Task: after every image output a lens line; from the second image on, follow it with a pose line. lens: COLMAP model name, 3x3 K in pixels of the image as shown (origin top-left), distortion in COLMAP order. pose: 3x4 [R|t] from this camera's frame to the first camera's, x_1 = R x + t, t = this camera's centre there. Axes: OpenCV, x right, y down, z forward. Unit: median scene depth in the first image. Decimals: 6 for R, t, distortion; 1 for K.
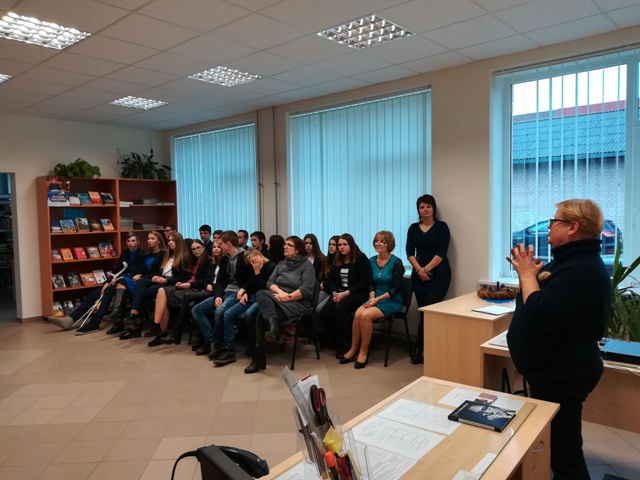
lens RADIAL K [[517.3, 0, 320.5], [0, 517.3, 236.0], [0, 0, 1]] dist [-0.002891, -0.002559]
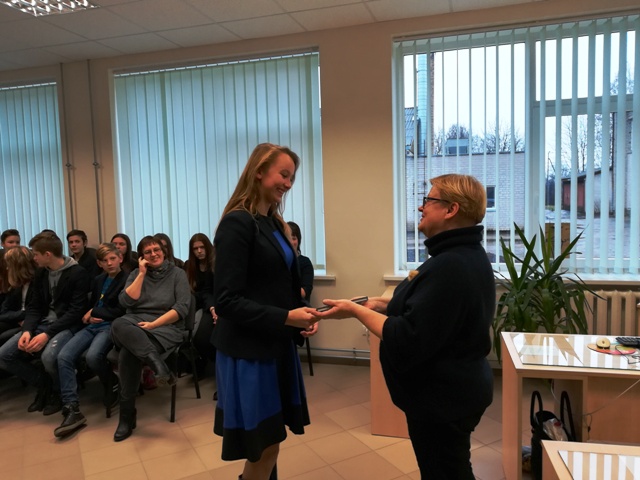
lens RADIAL K [[517.3, 0, 320.5], [0, 517.3, 236.0], [0, 0, 1]] dist [-0.002891, -0.002559]
pose [[0.891995, -0.061298, 0.447870, -0.169306], [0.045517, 0.997907, 0.045924, -0.023682], [-0.449748, -0.020578, 0.892918, 0.235341]]
